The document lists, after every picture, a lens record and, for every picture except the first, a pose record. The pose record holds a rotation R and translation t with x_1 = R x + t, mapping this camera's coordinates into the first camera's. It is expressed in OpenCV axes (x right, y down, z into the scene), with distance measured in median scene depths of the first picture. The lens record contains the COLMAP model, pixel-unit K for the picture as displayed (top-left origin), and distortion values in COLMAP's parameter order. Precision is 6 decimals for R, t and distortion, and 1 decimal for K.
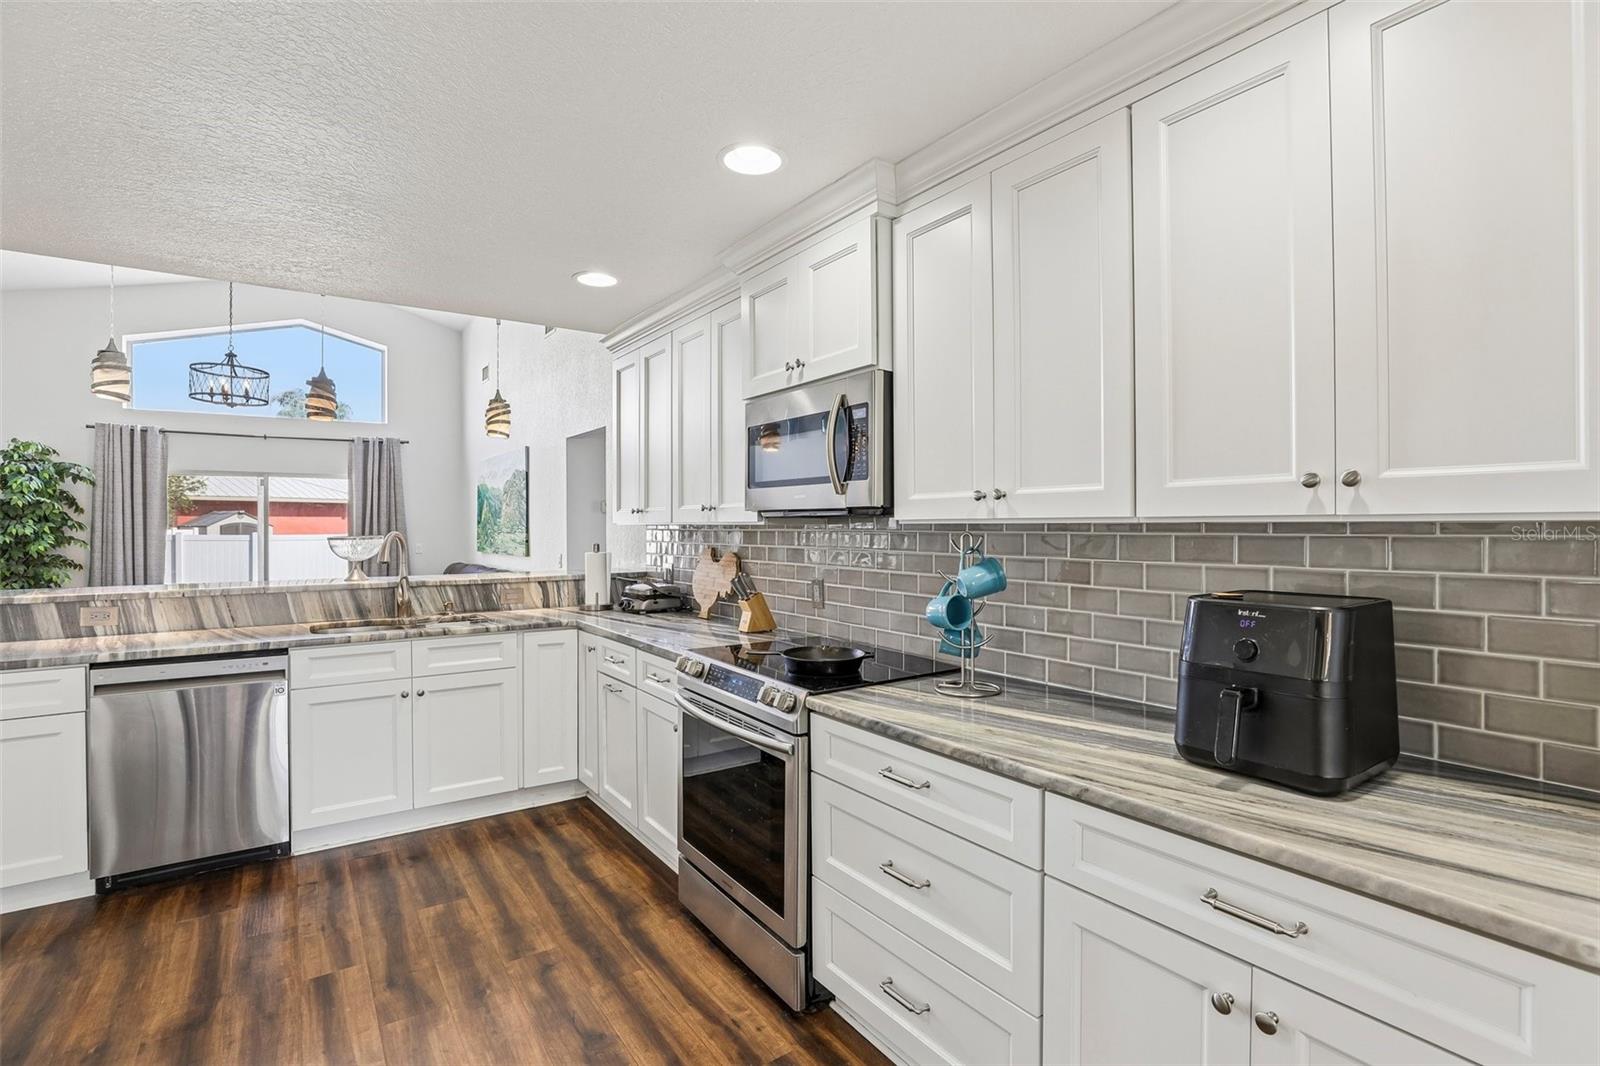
lens RADIAL K [[736.4, 0, 800.2], [0, 736.4, 530.4], [0, 0, 1]] dist [-0.036733, 0.007617]
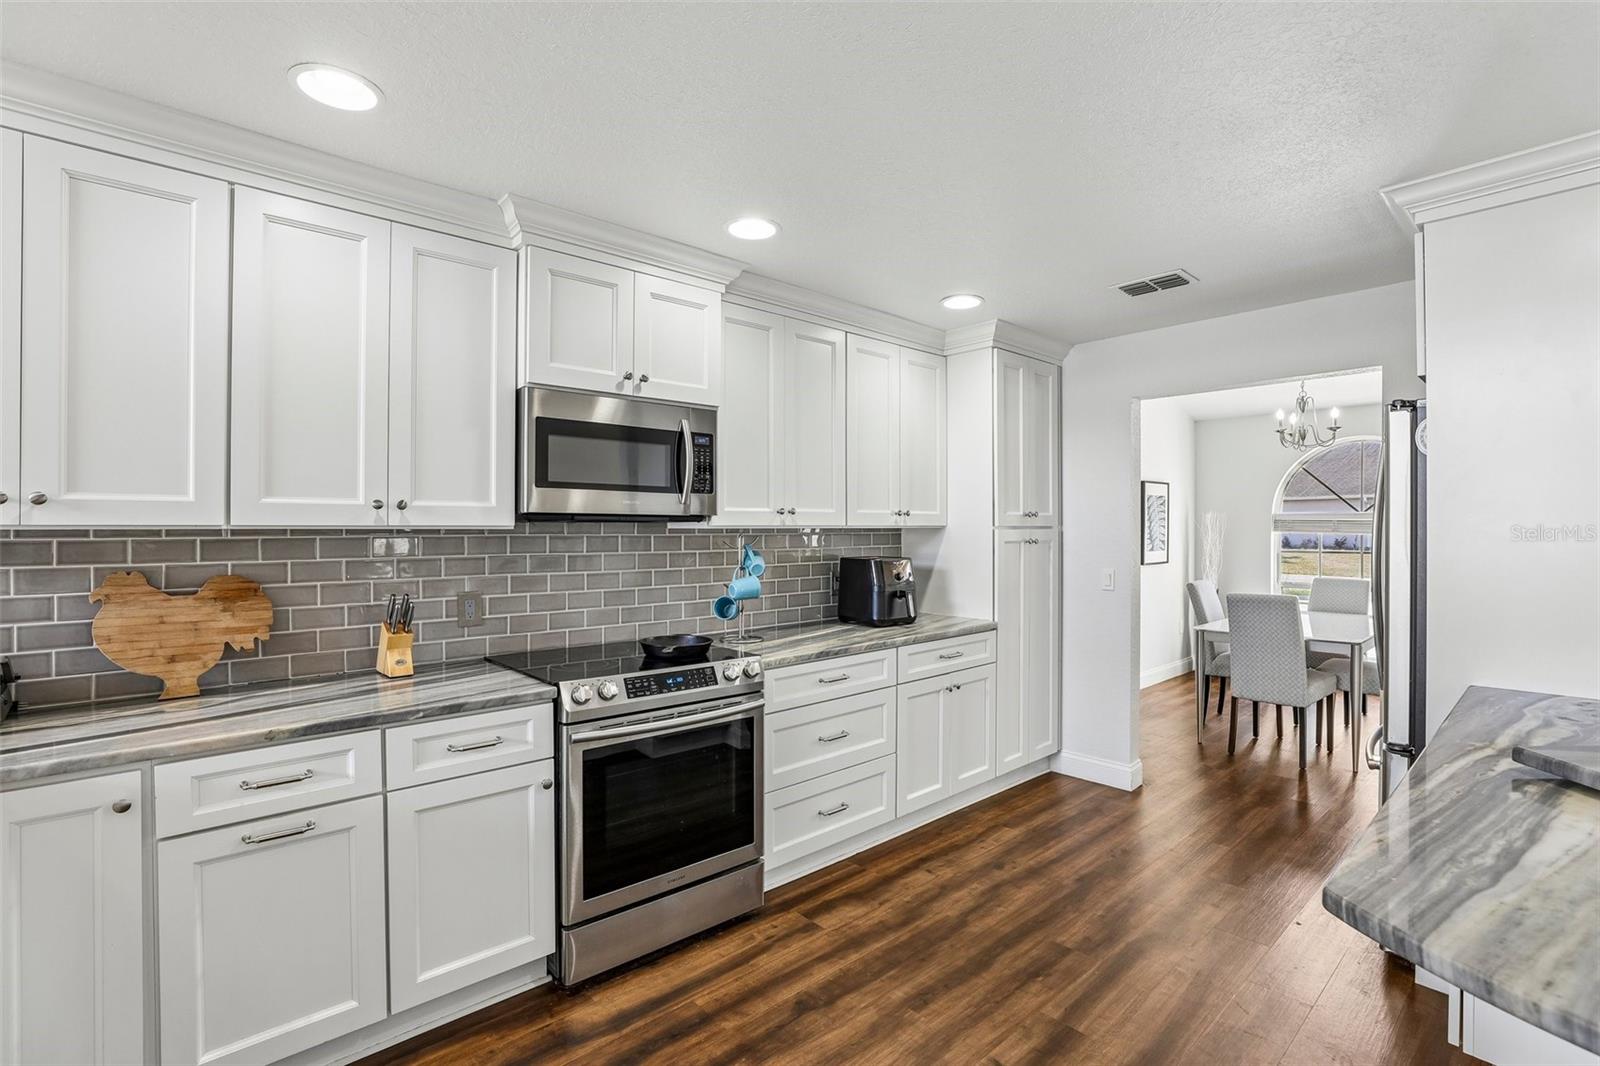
lens RADIAL K [[736.4, 0, 796.7], [0, 736.4, 528.6], [0, 0, 1]] dist [-0.036733, 0.007617]
pose [[-0.113842, -0.000339, 0.993499, -0.822347], [0.006361, 0.999979, 0.001070, -0.006366], [-0.993478, 0.006442, -0.113838, 0.682484]]
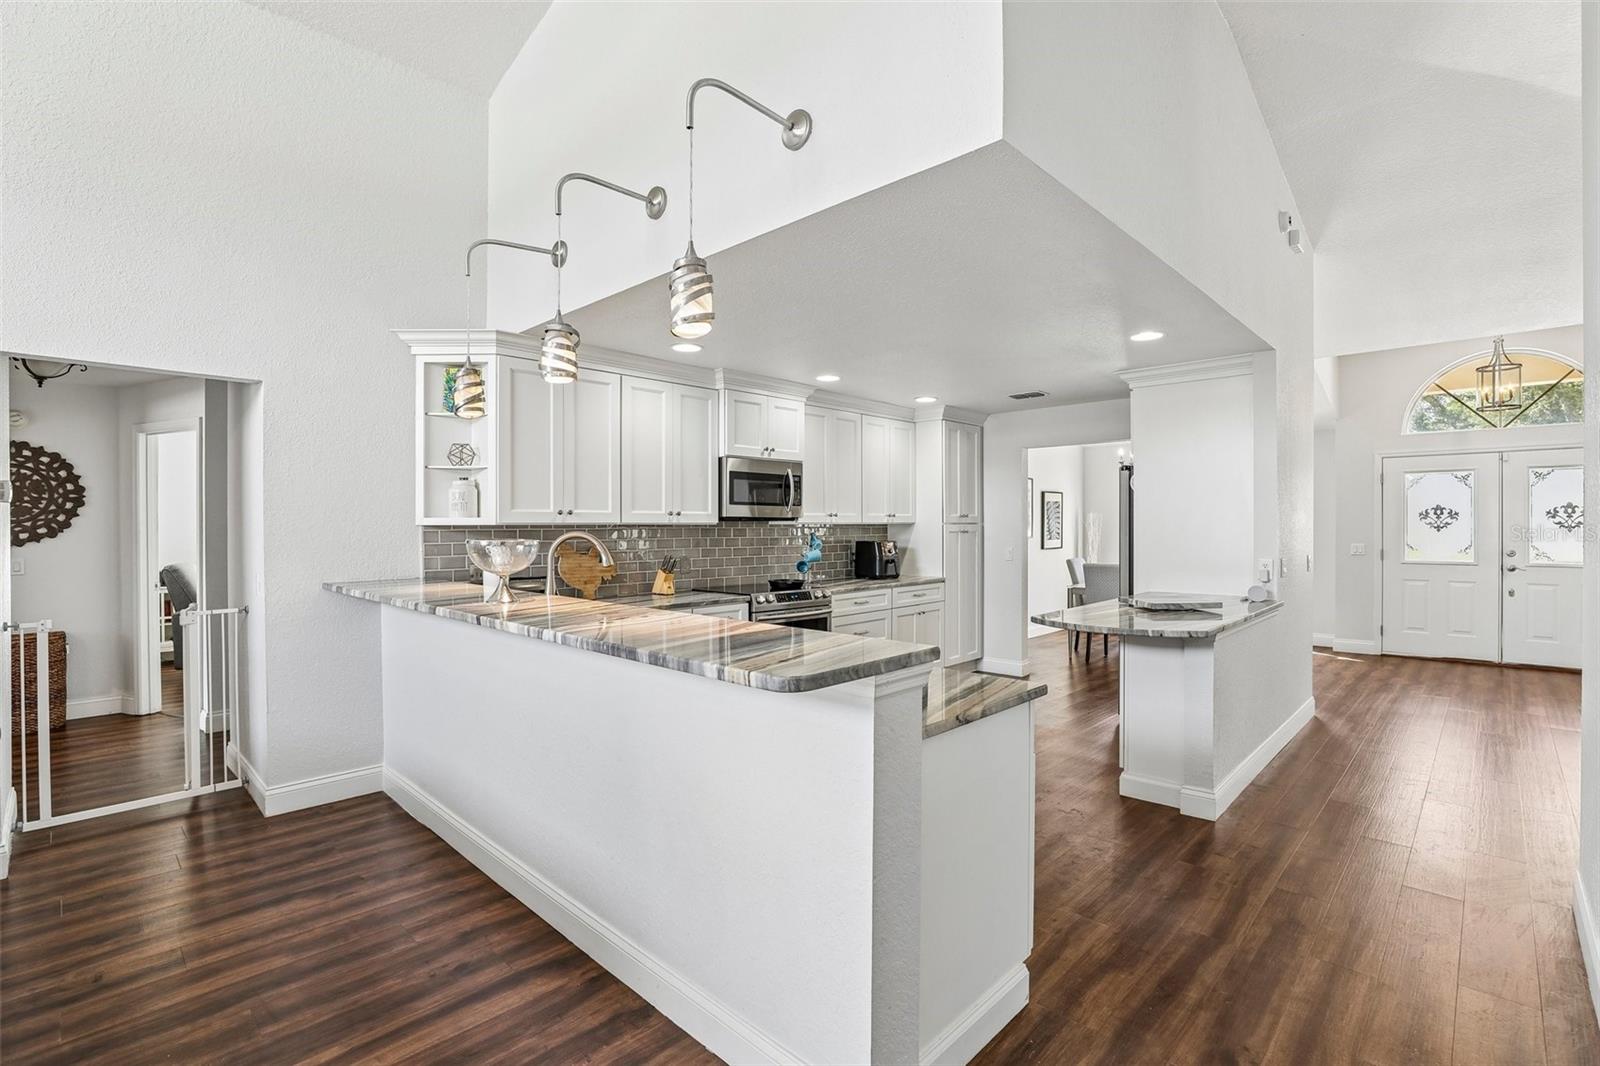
lens RADIAL K [[736.4, 0, 793.5], [0, 736.4, 530.1], [0, 0, 1]] dist [-0.036733, 0.007617]
pose [[-0.179255, -0.005842, 0.983785, -1.611191], [0.008656, 0.999934, 0.007515, -0.005498], [-0.983765, 0.009862, -0.179193, 1.003938]]
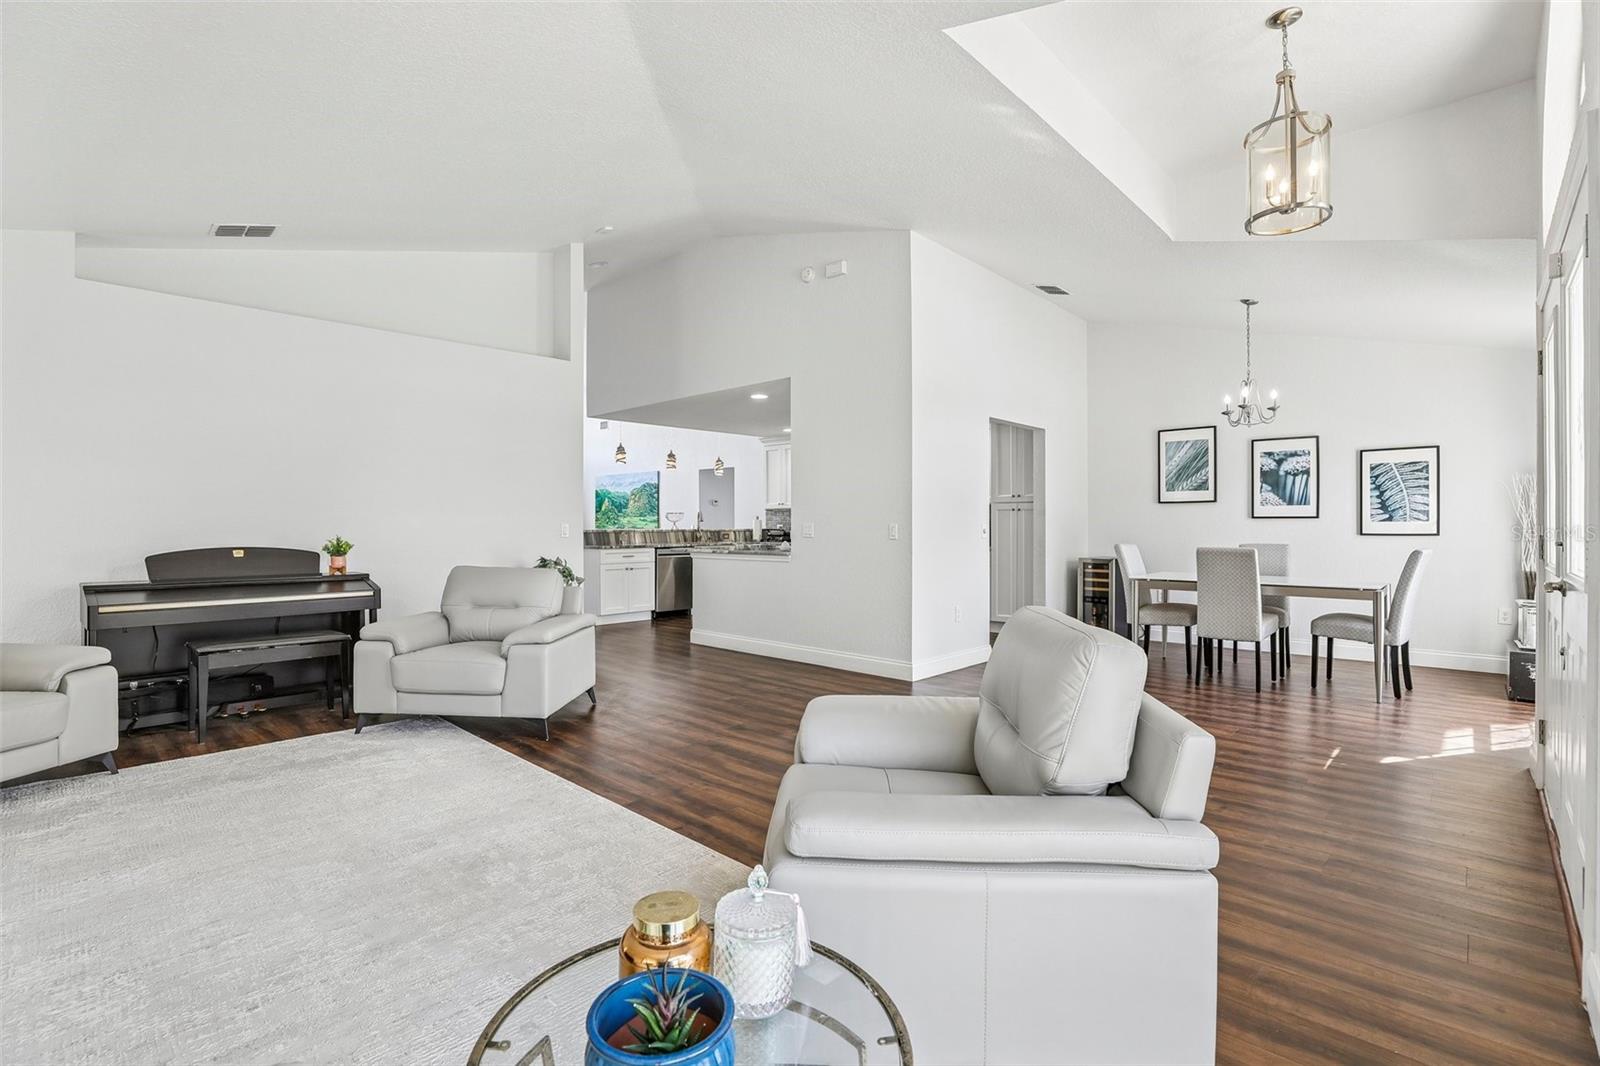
lens RADIAL K [[736.4, 0, 797.5], [0, 736.4, 532.1], [0, 0, 1]] dist [-0.036733, 0.007617]
pose [[0.982385, 0.001384, 0.186861, -0.773648], [-0.001911, 0.999995, 0.002644, 0.081115], [-0.186856, -0.002955, 0.982383, -1.959664]]
